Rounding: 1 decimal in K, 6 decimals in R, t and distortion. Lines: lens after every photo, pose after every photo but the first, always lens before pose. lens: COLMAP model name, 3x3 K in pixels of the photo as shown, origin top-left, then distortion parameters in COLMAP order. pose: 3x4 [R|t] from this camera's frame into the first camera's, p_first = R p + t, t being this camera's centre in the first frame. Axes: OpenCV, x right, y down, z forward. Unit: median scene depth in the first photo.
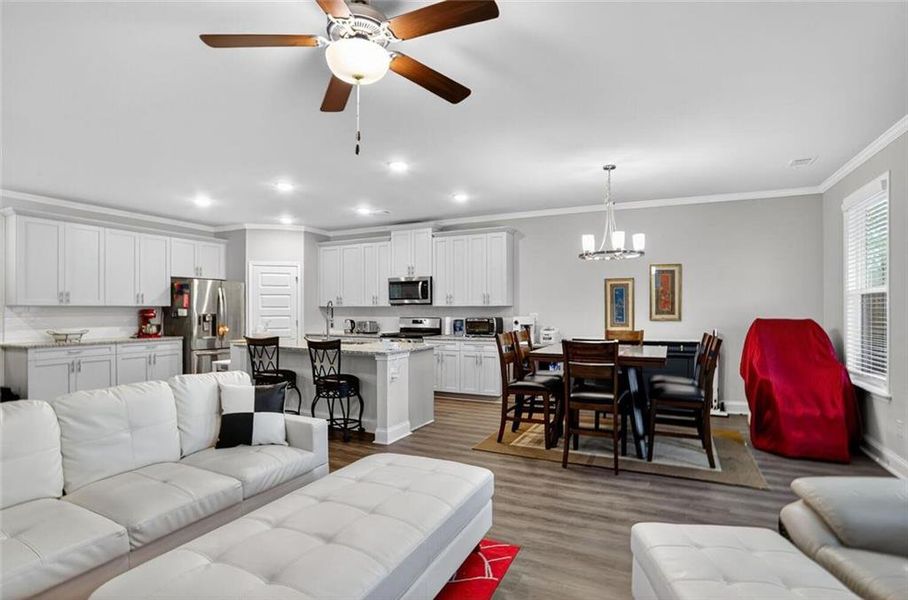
lens RADIAL K [[442.4, 0, 456.8], [0, 442.4, 317.1], [0, 0, 1]] dist [-0.063261, 0.000129]
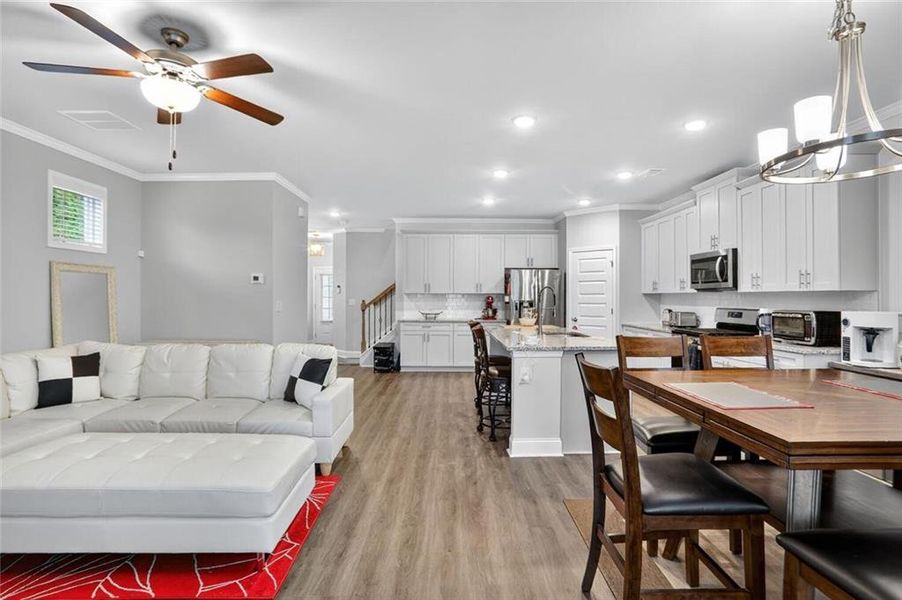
lens RADIAL K [[449.4, 0, 459.7], [0, 449.4, 306.7], [0, 0, 1]] dist [-0.085259, 0.037442]
pose [[0.463056, 0.020215, -0.886099, 0.353698], [-0.015686, 0.999770, 0.014611, -0.005613], [0.886190, 0.007133, 0.463267, 0.331315]]
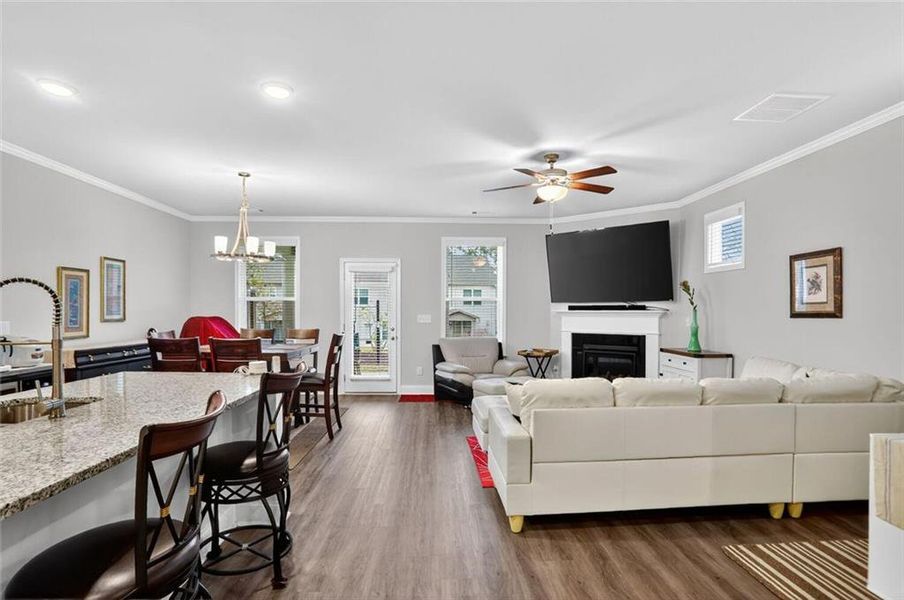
lens RADIAL K [[452.6, 0, 452.2], [0, 452.6, 313.0], [0, 0, 1]] dist [-0.044285, 0.000158]
pose [[-0.471730, -0.005333, 0.881727, -0.554260], [0.011396, 0.999861, 0.012145, -0.010744], [-0.881669, 0.015777, -0.471604, 0.705541]]
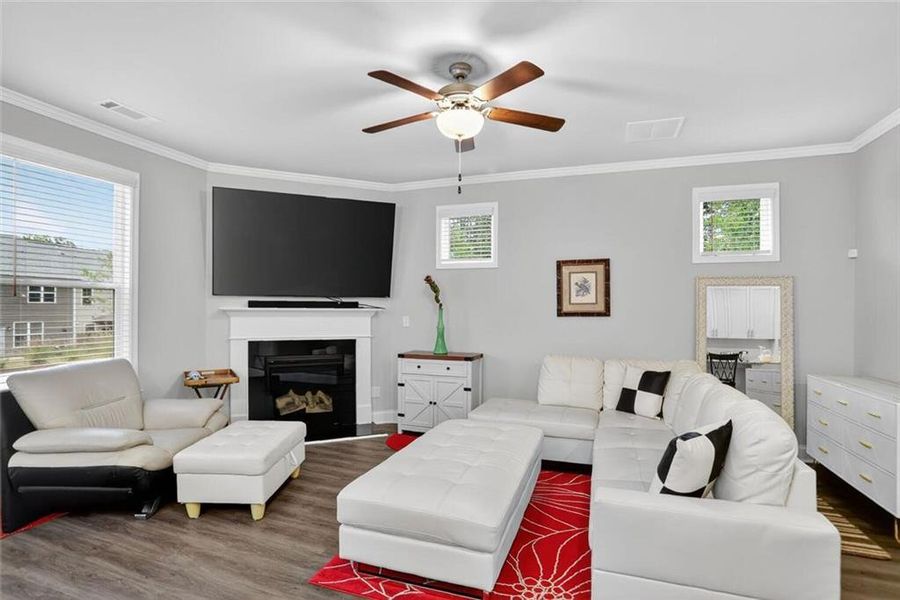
lens RADIAL K [[448.4, 0, 458.6], [0, 448.4, 306.7], [0, 0, 1]] dist [-0.085259, 0.037442]
pose [[-0.996019, -0.008205, -0.088765, -0.017194], [-0.008821, 0.999940, 0.006549, -0.009552], [0.088706, 0.007306, -0.996031, 0.675544]]
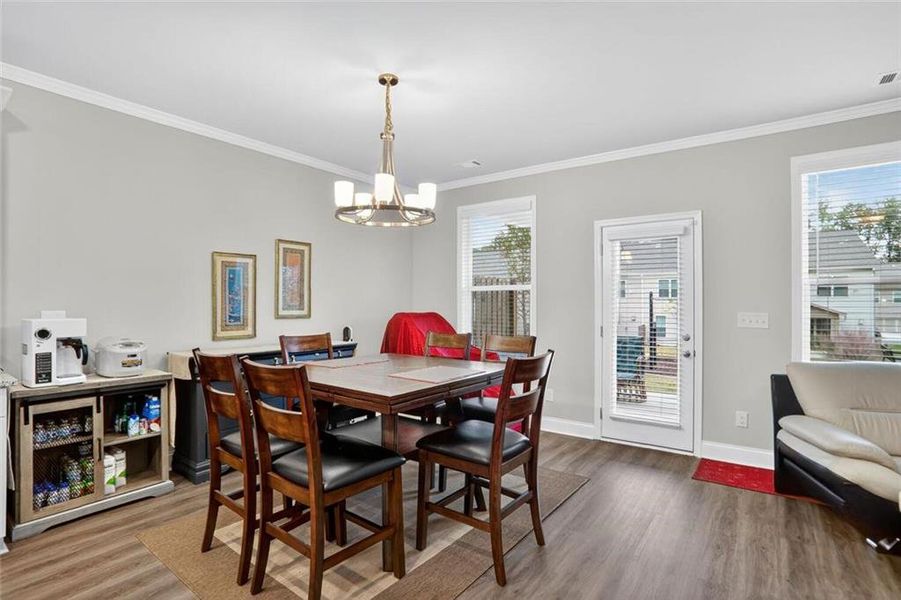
lens RADIAL K [[441.5, 0, 449.8], [0, 441.5, 303.3], [0, 0, 1]] dist [-0.081122, 0.034672]
pose [[0.194179, 0.001619, 0.980965, -0.164110], [0.013284, 0.999903, -0.004280, -0.008462], [-0.980876, 0.013862, 0.194139, 0.520446]]
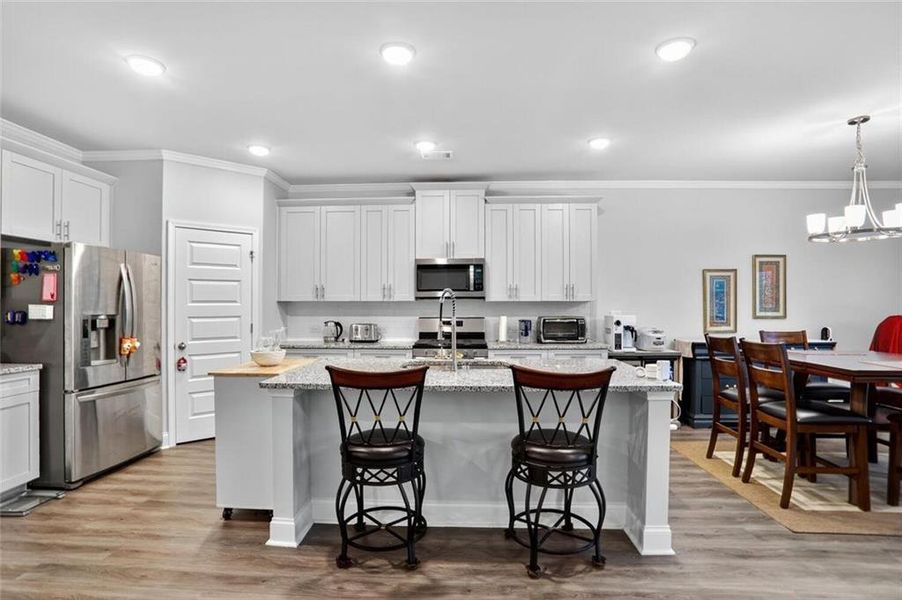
lens RADIAL K [[442.0, 0, 450.3], [0, 442.0, 303.3], [0, 0, 1]] dist [-0.081122, 0.034672]
pose [[0.919612, 0.001738, 0.392824, -0.398316], [0.006463, 0.999788, -0.019555, -0.008150], [-0.392774, 0.020522, 0.919406, 0.396111]]
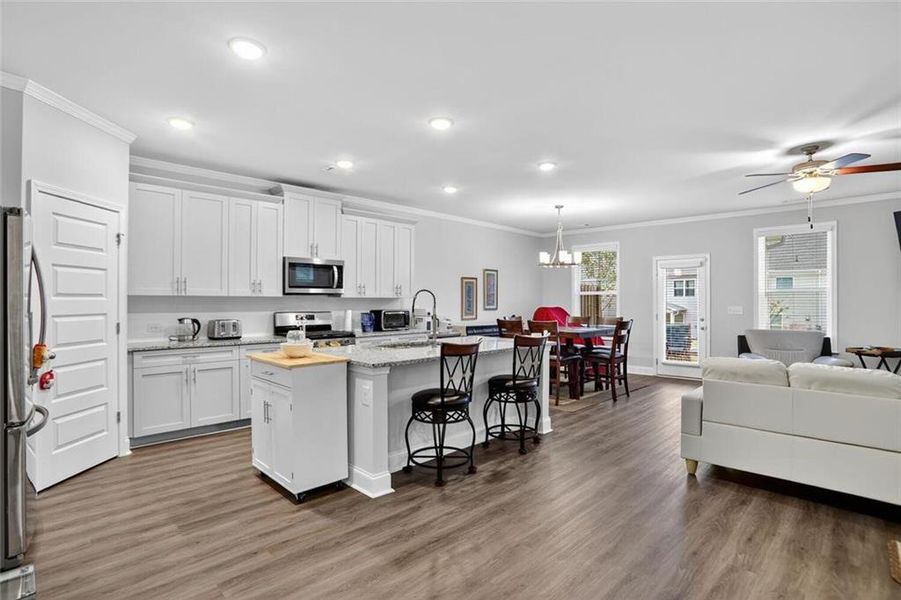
lens RADIAL K [[441.5, 0, 449.8], [0, 441.5, 303.3], [0, 0, 1]] dist [-0.081122, 0.034672]
pose [[0.328018, -0.002457, 0.944668, -0.788125], [0.014326, 0.999895, -0.002374, -0.009002], [-0.944563, 0.014312, 0.328019, 0.569906]]
